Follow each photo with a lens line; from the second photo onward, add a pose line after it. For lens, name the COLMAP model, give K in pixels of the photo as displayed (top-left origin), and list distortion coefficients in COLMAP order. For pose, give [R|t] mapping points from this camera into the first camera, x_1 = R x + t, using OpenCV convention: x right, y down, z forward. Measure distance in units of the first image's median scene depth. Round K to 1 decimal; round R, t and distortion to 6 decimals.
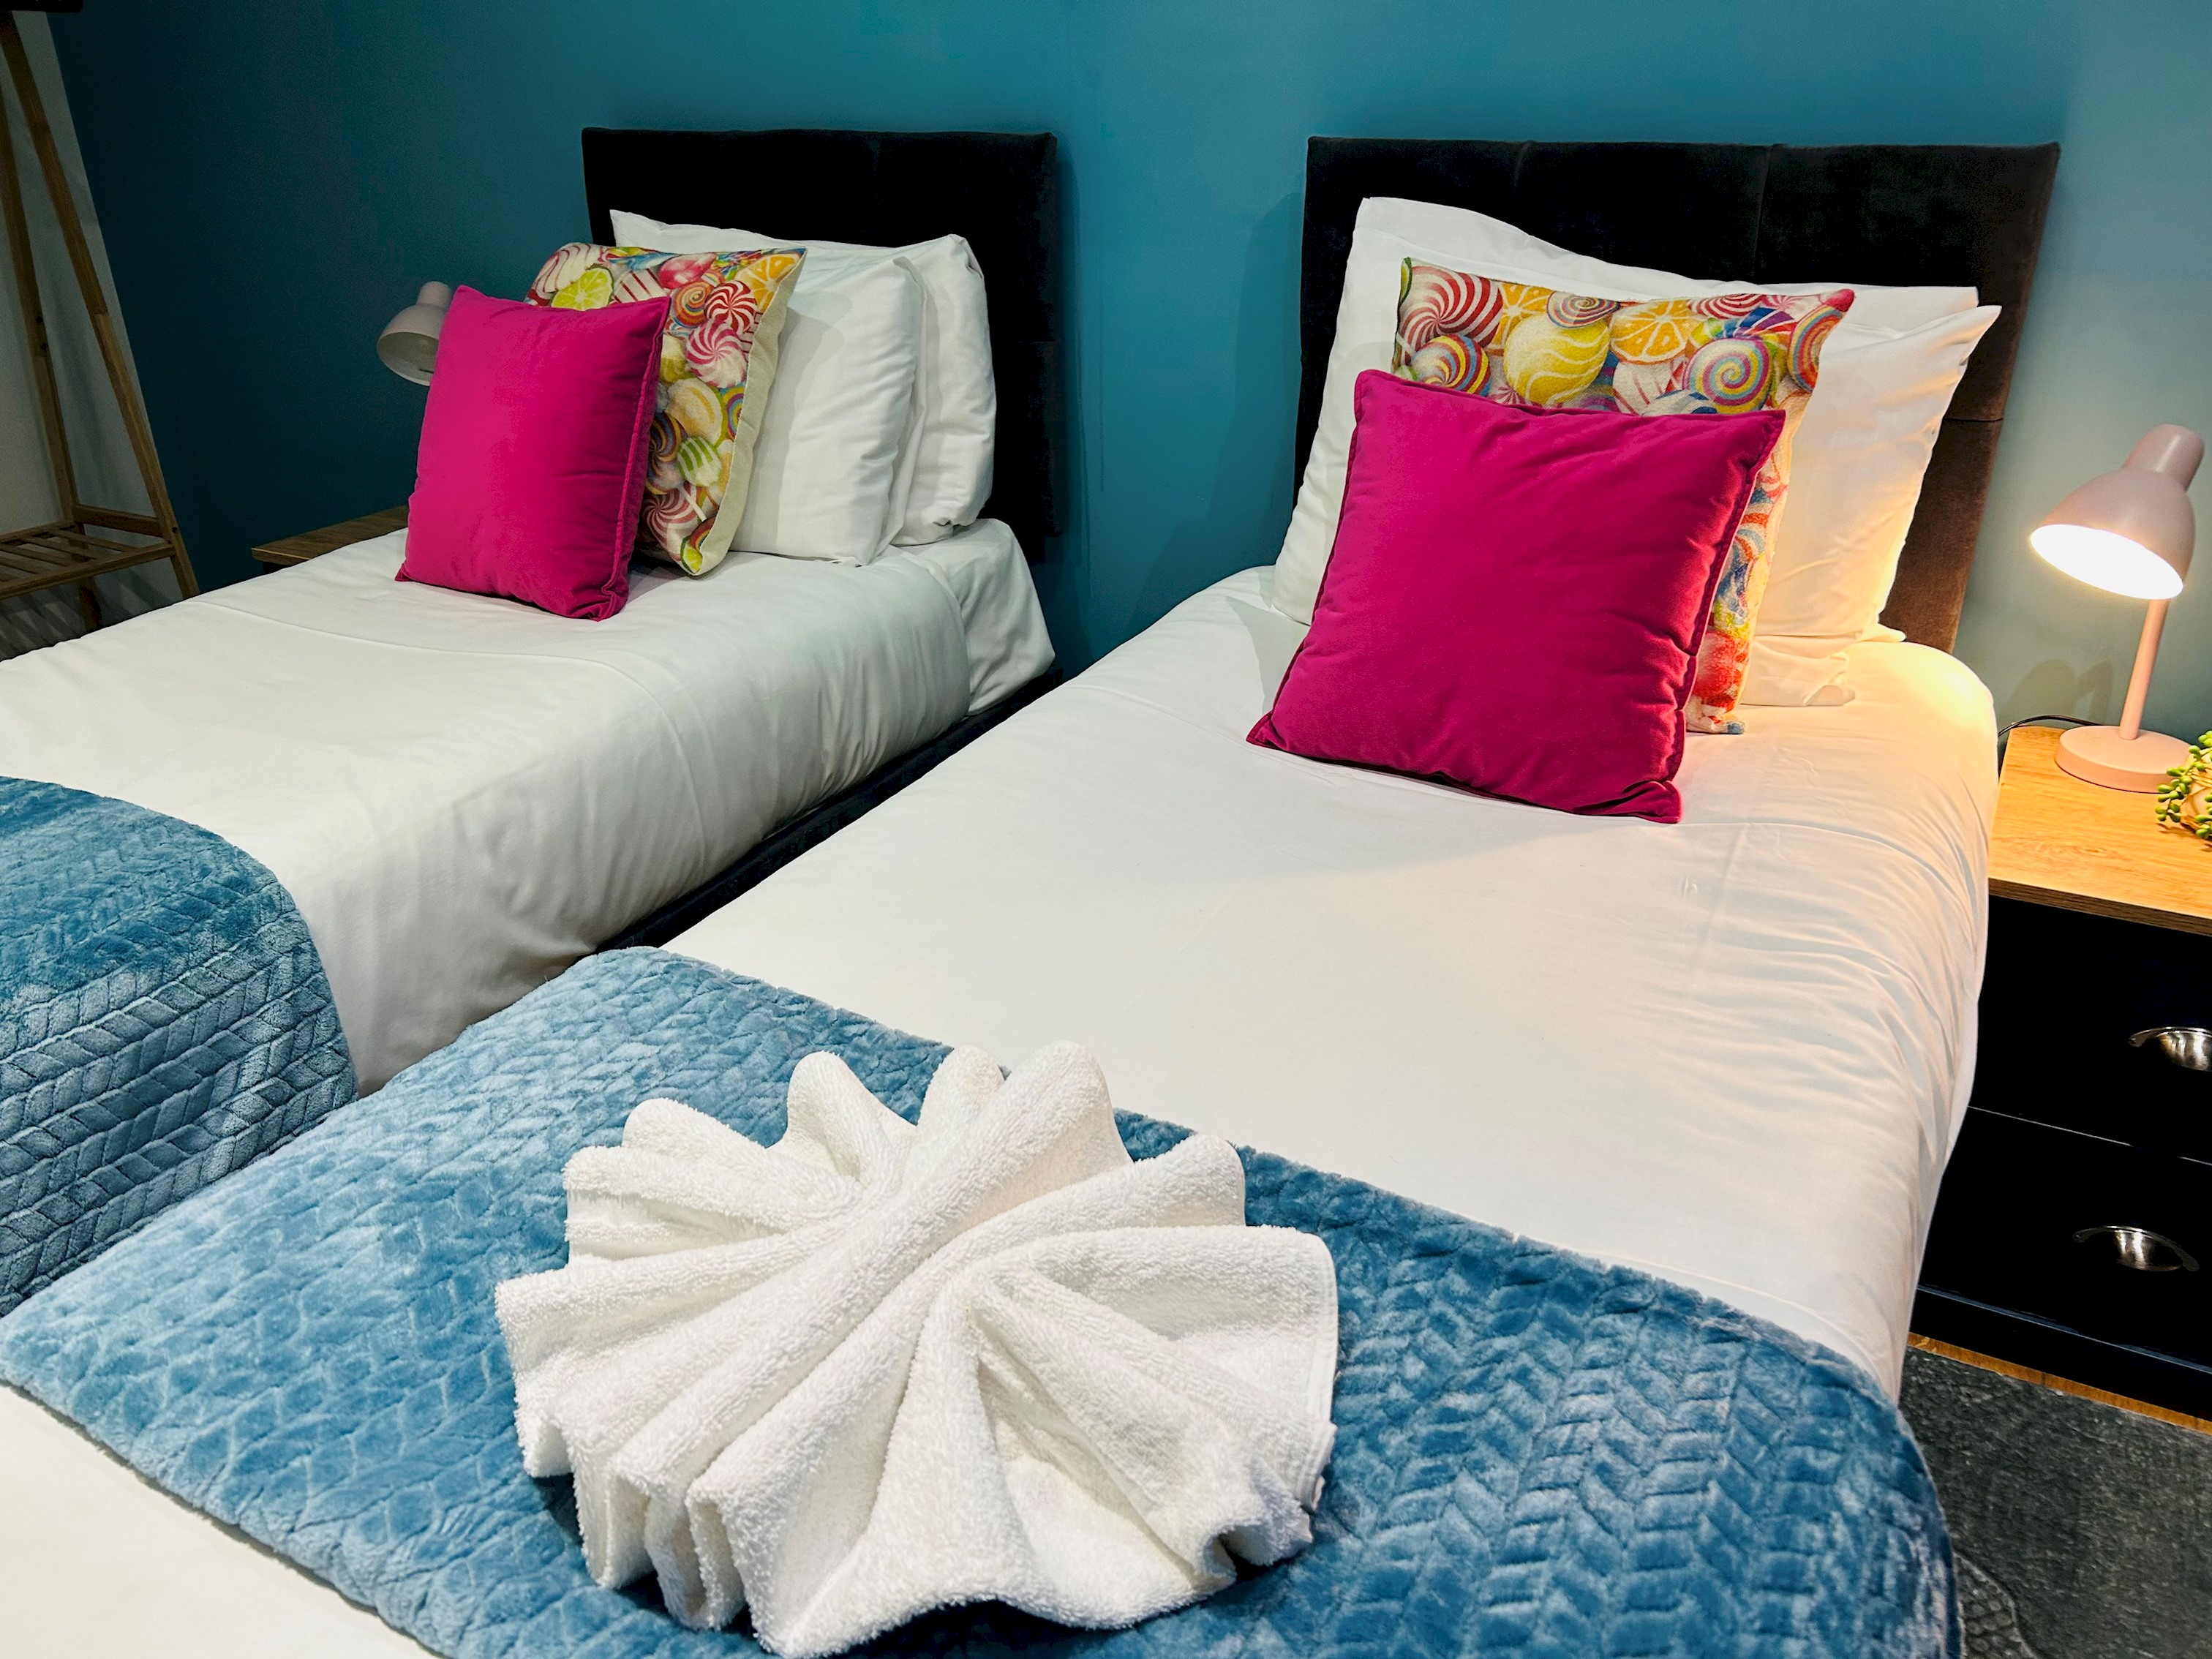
lens RADIAL K [[1652.1, 0, 1097.3], [0, 1652.1, 839.6], [0, 0, 1]] dist [0.015552, -0.006192]
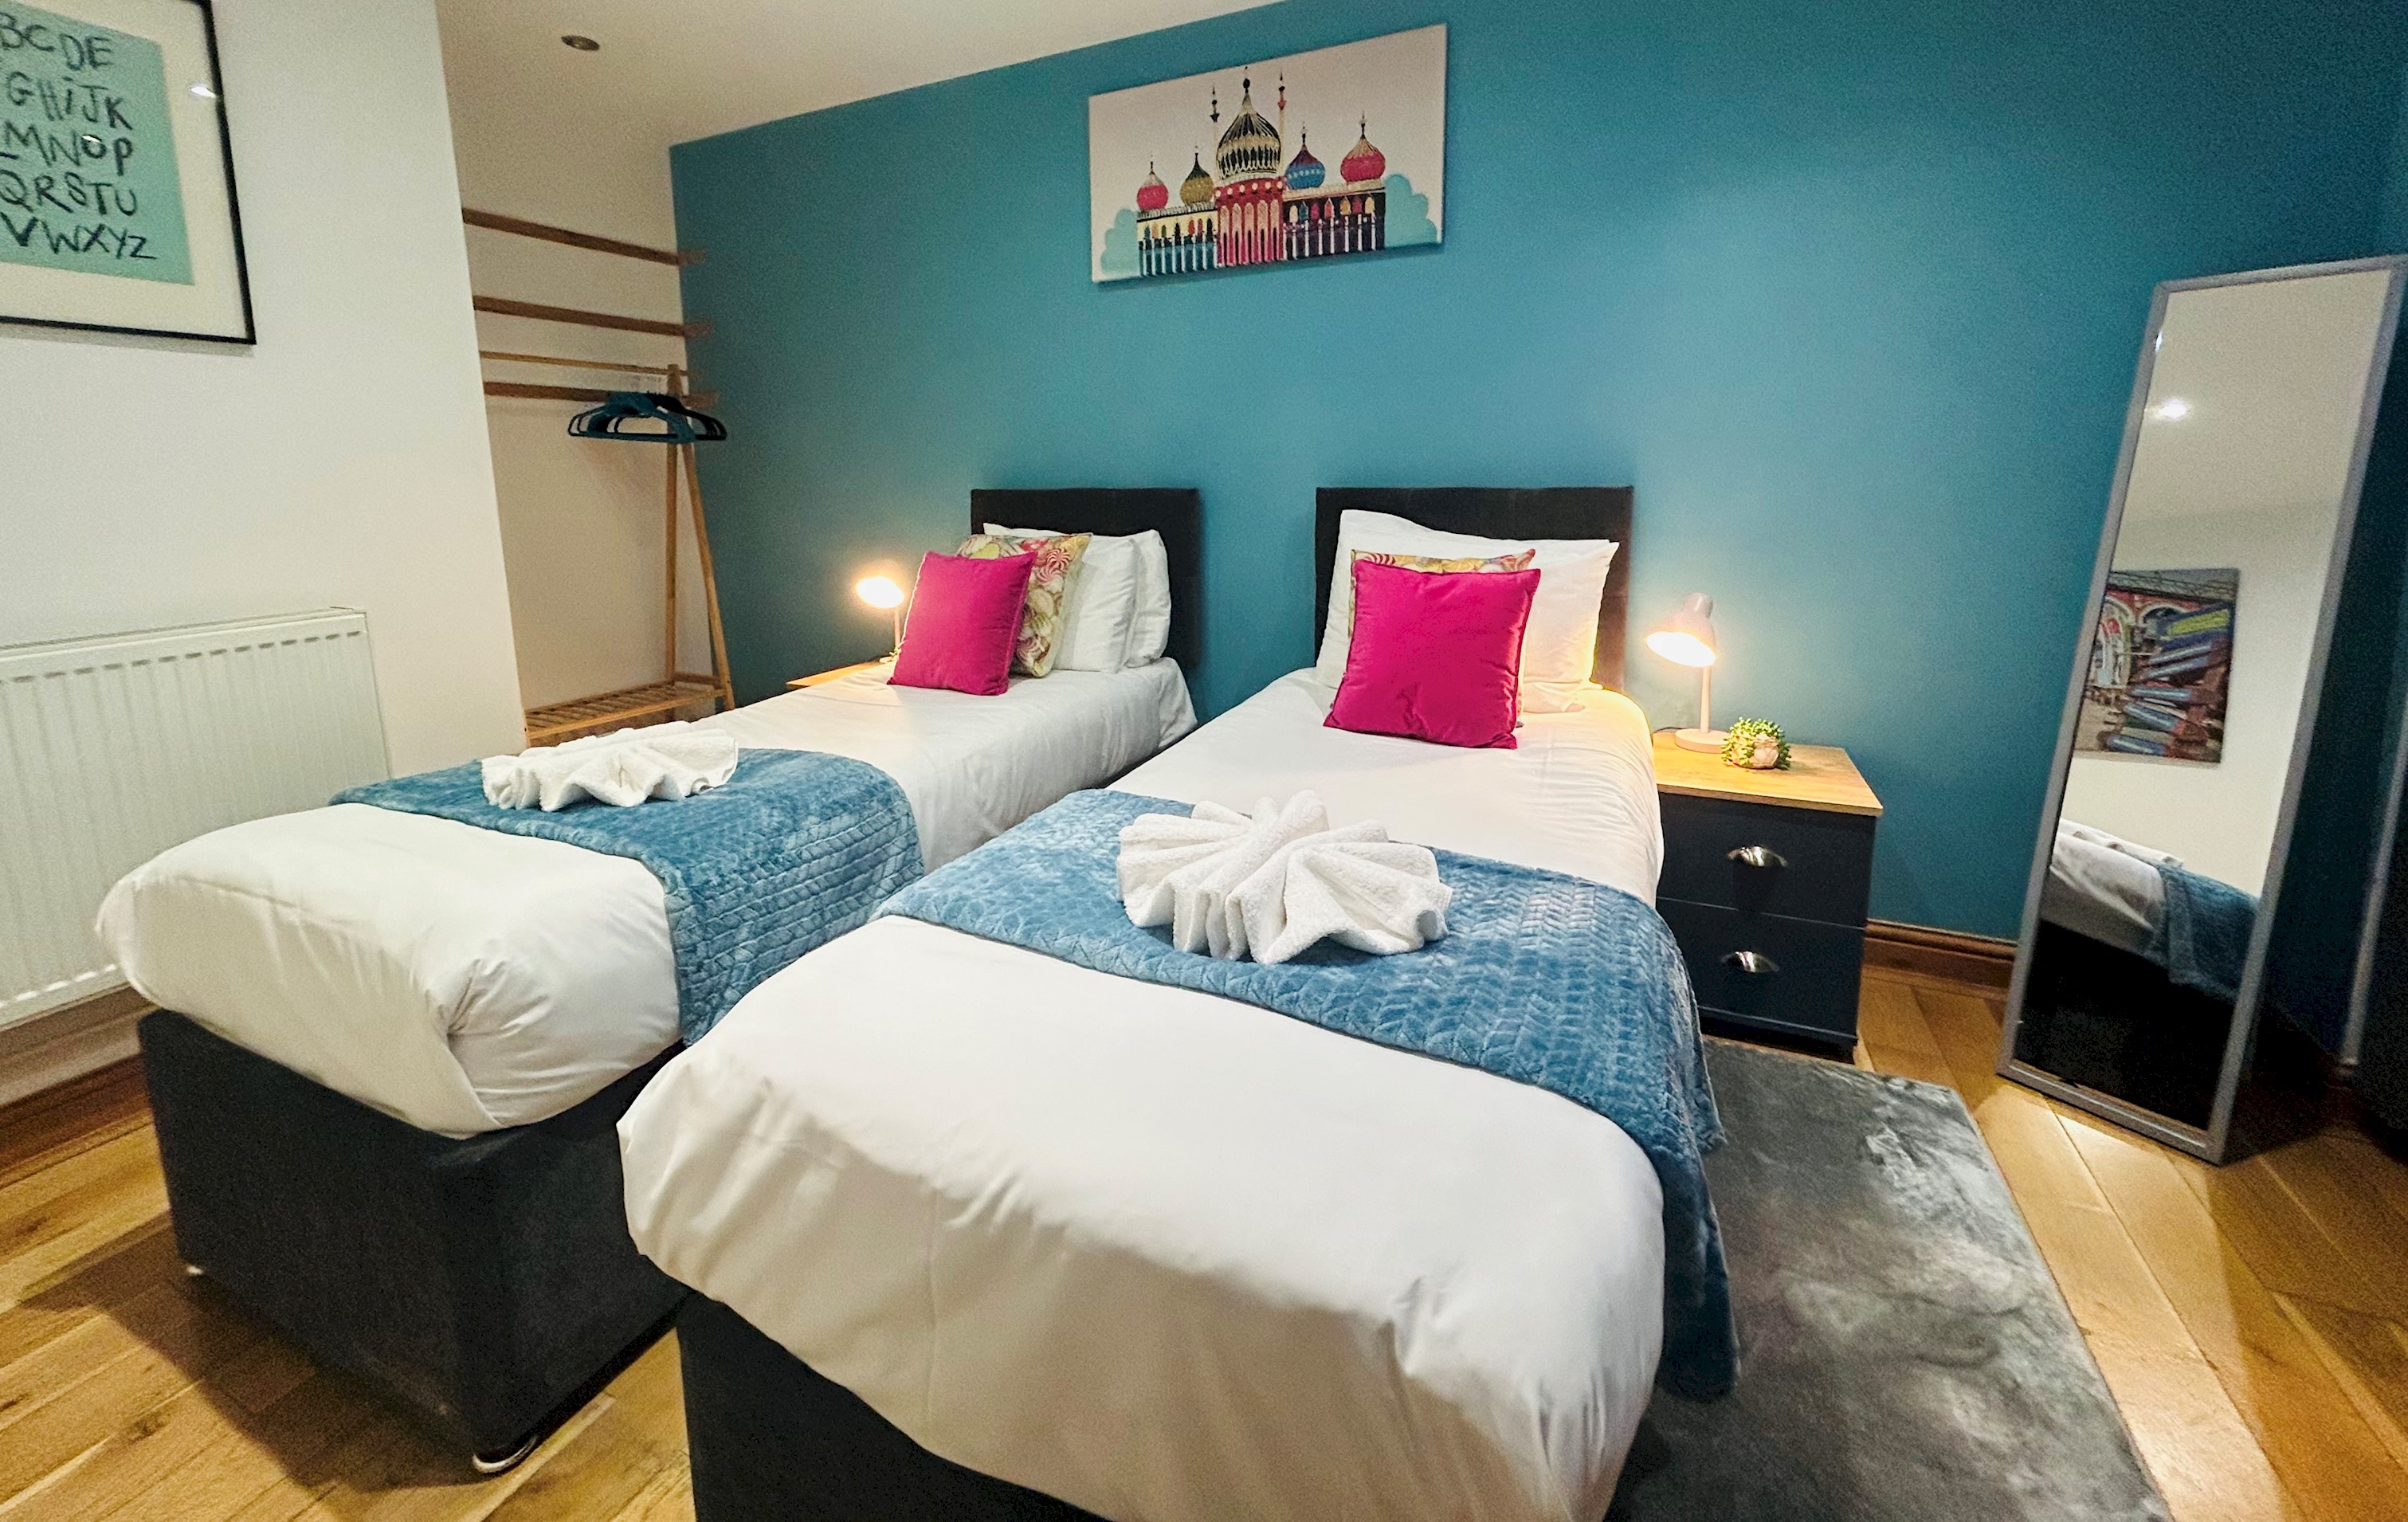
lens RADIAL K [[932.9, 0, 1193.4], [0, 932.9, 621.2], [0, 0, 1]] dist [0.000888, -0.000046]
pose [[0.997966, -0.007304, 0.063331, -0.154681], [0.025300, 0.957212, -0.288280, 0.156159], [-0.058515, 0.289296, 0.955449, -0.223807]]
